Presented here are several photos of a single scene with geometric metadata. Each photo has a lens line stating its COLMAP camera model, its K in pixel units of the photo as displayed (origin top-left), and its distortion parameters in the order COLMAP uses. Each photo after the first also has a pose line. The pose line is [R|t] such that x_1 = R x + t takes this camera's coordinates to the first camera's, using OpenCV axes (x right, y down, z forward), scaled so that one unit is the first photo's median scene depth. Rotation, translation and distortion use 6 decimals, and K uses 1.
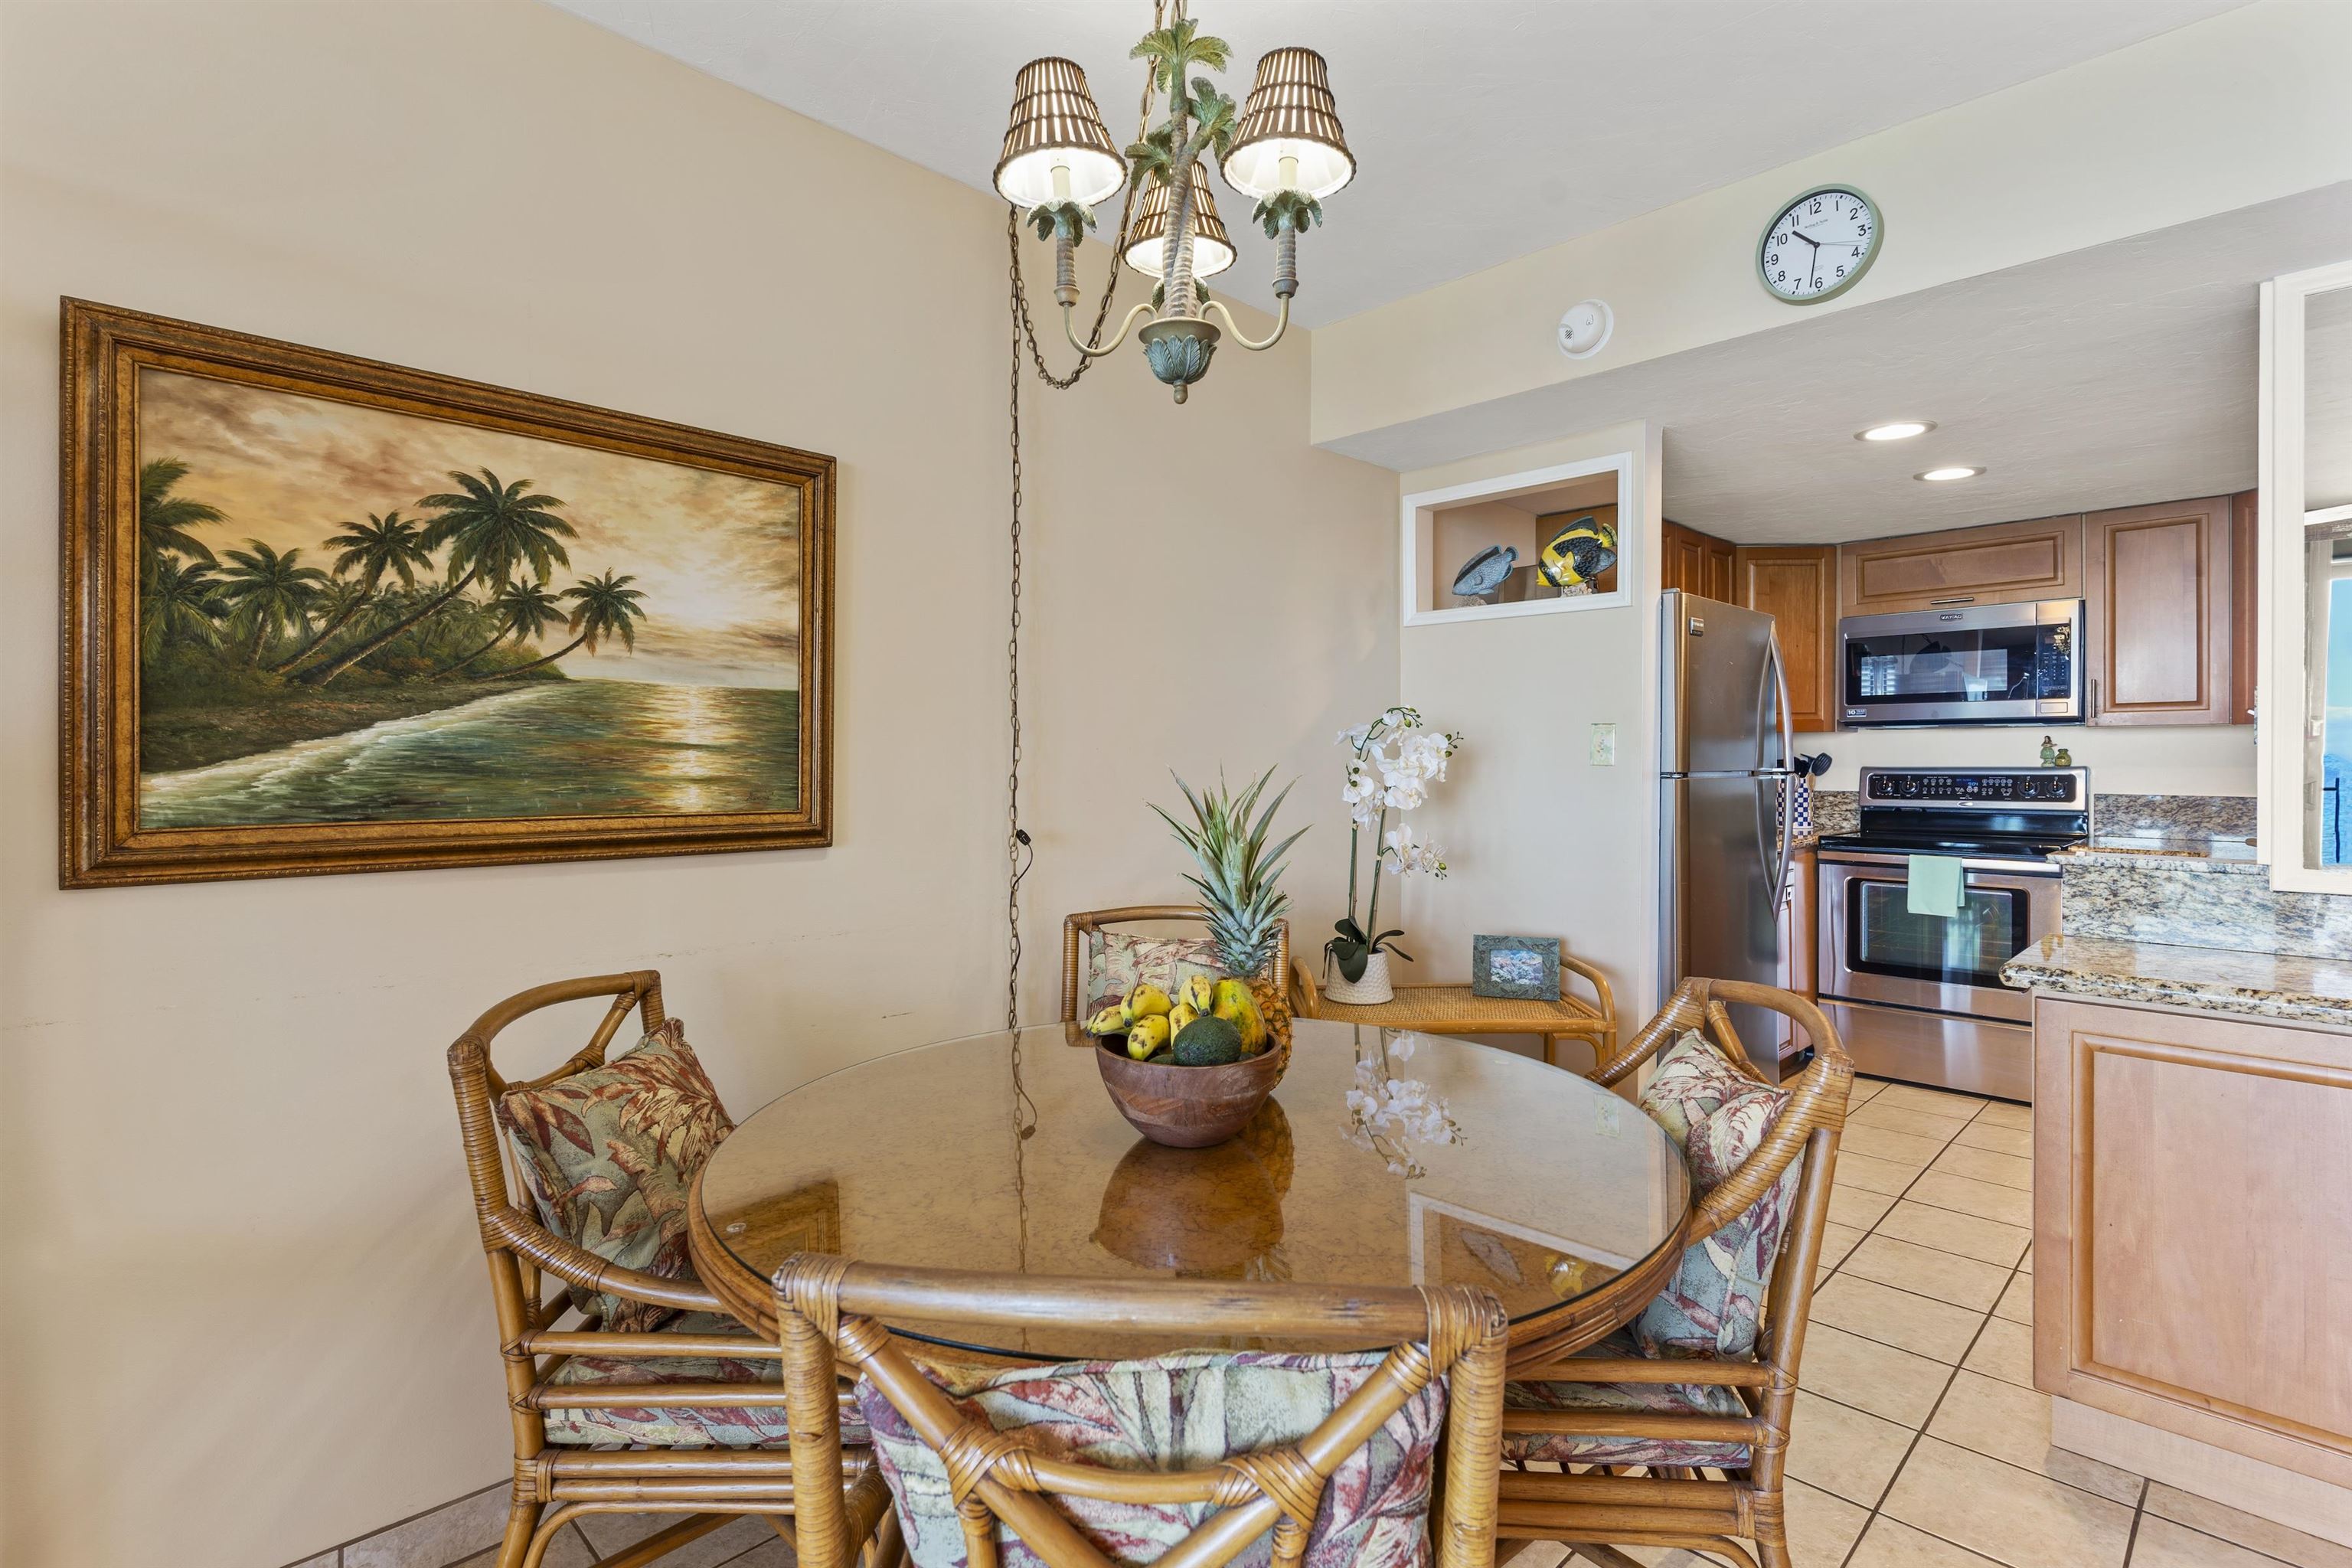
lens RADIAL K [[1140.5, 0, 1179.7], [0, 1140.5, 766.1], [0, 0, 1]] dist [0.001674, -0.001305]
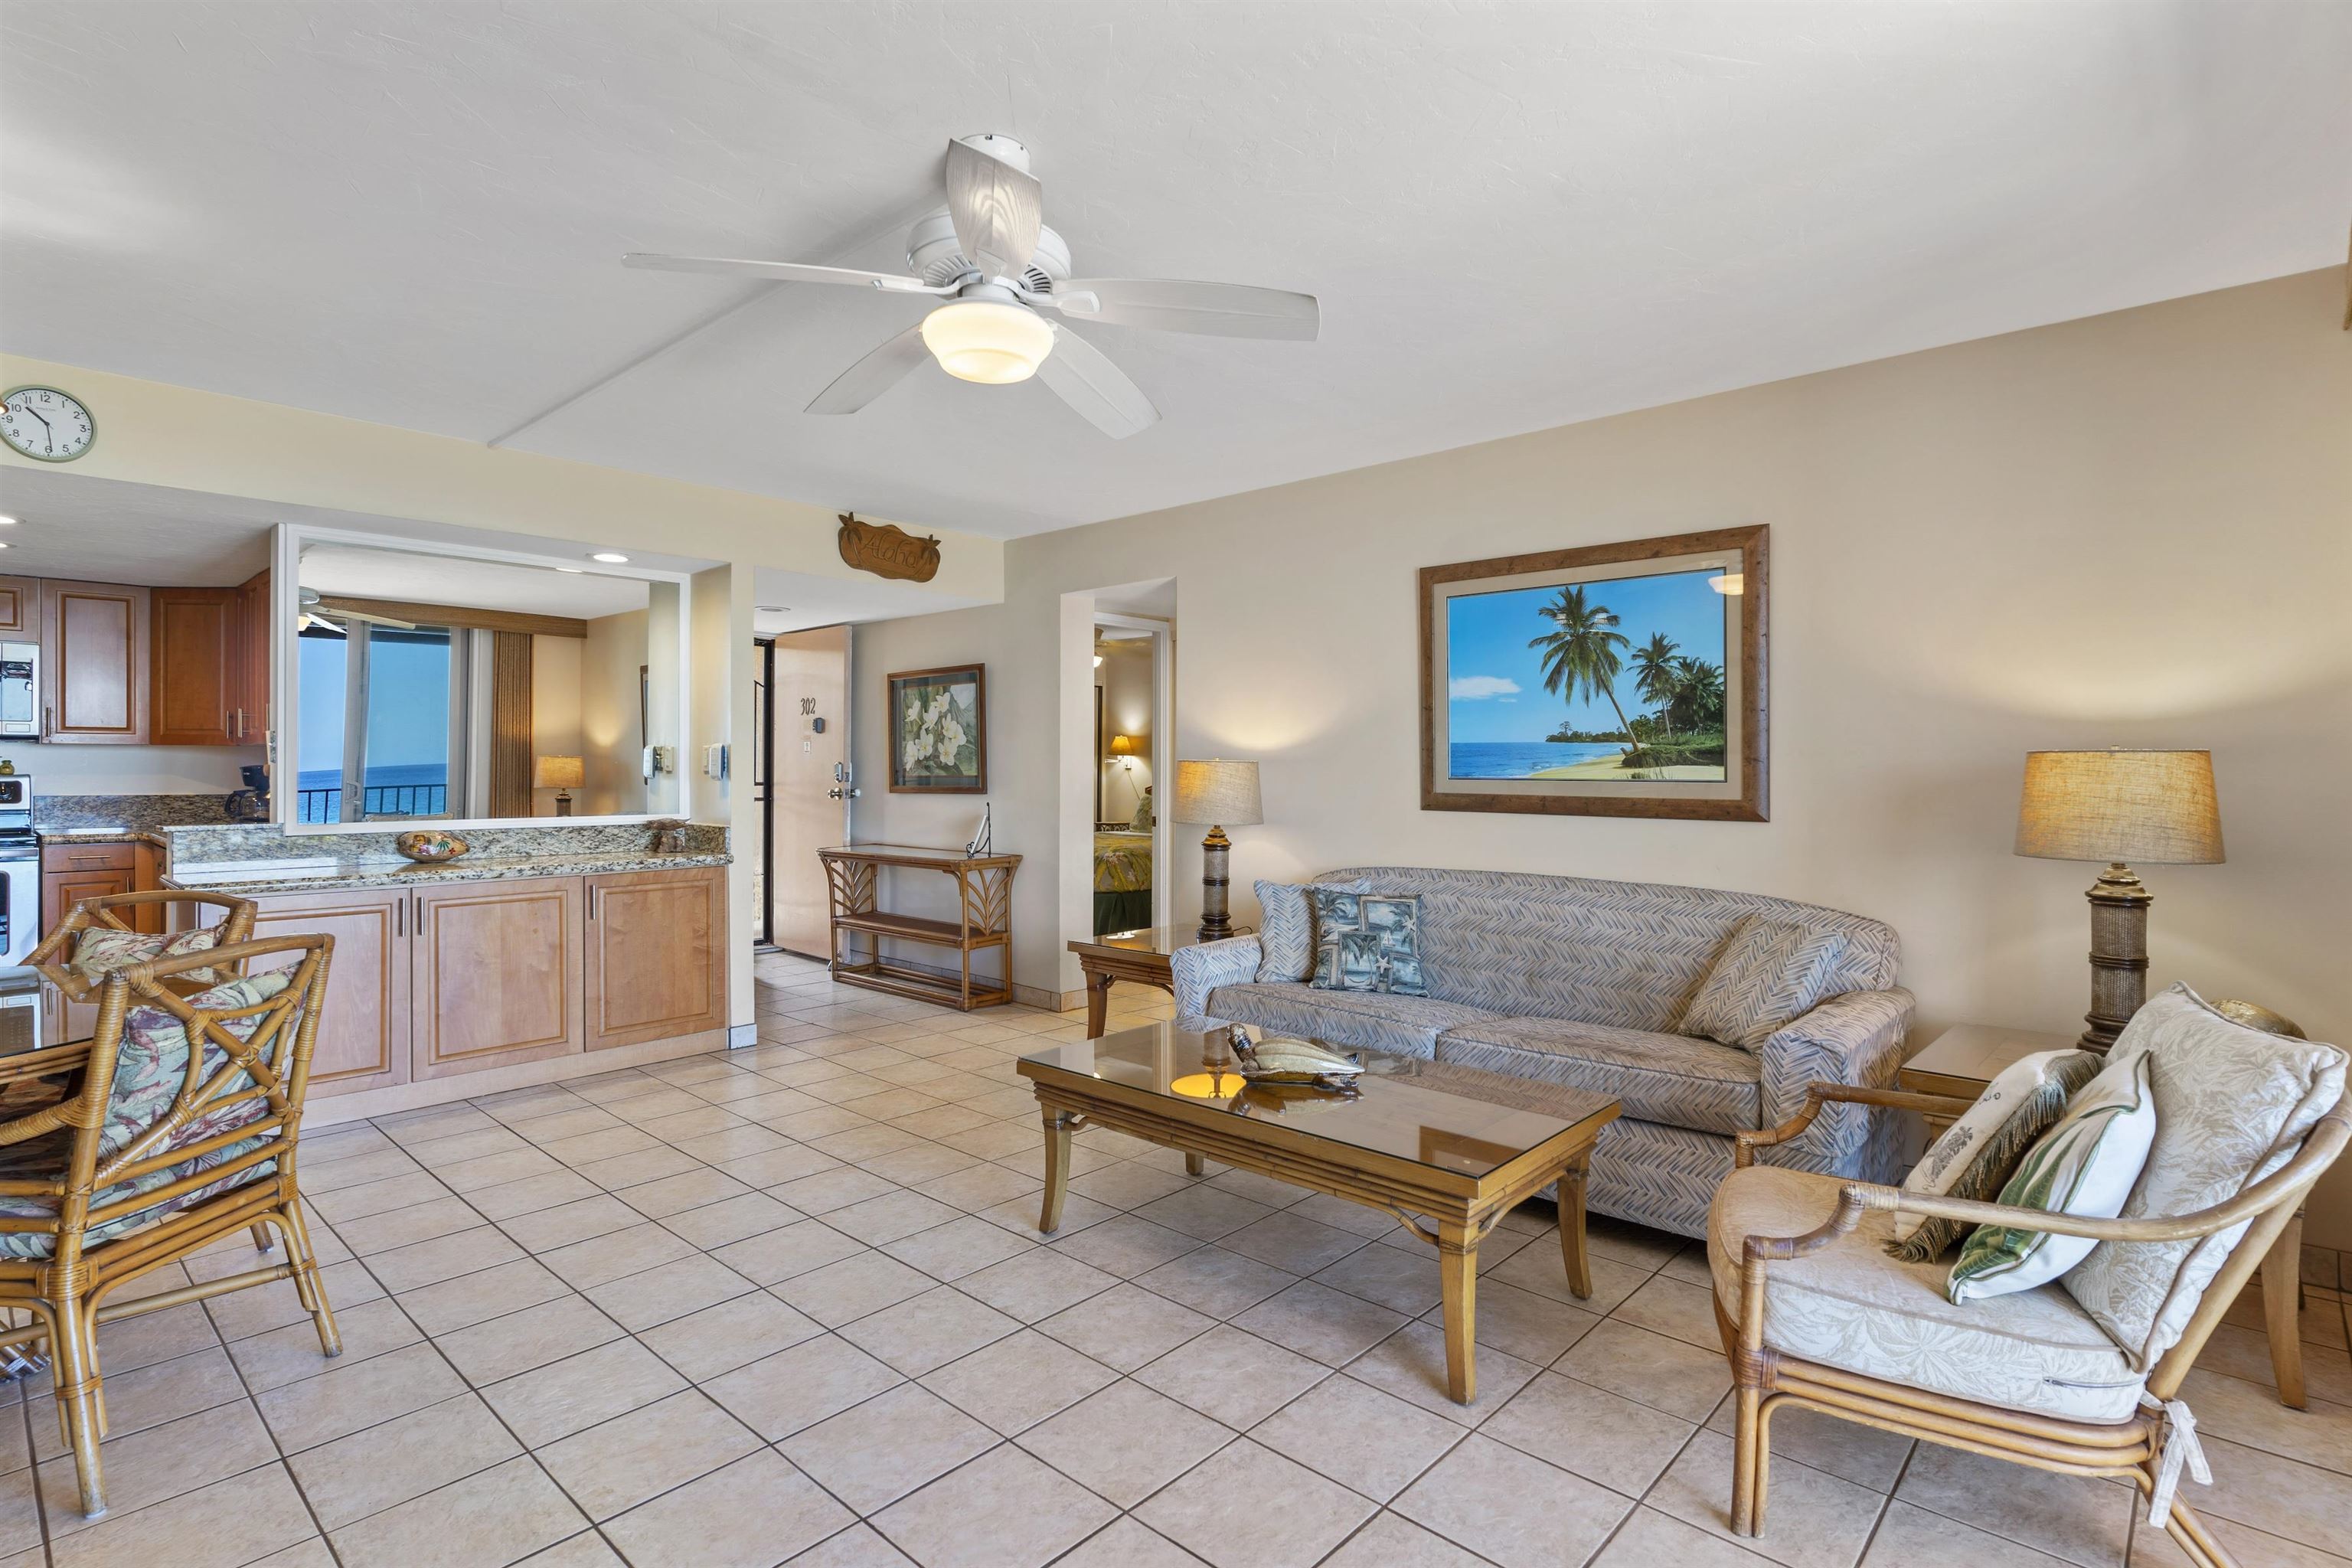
lens RADIAL K [[1140.5, 0, 1169.2], [0, 1140.5, 774.5], [0, 0, 1]] dist [0.001674, -0.001305]
pose [[-0.037576, -0.002506, 0.999291, -1.146430], [0.004993, 0.999984, 0.002695, 0.007207], [-0.999281, 0.005091, -0.037563, -0.475674]]
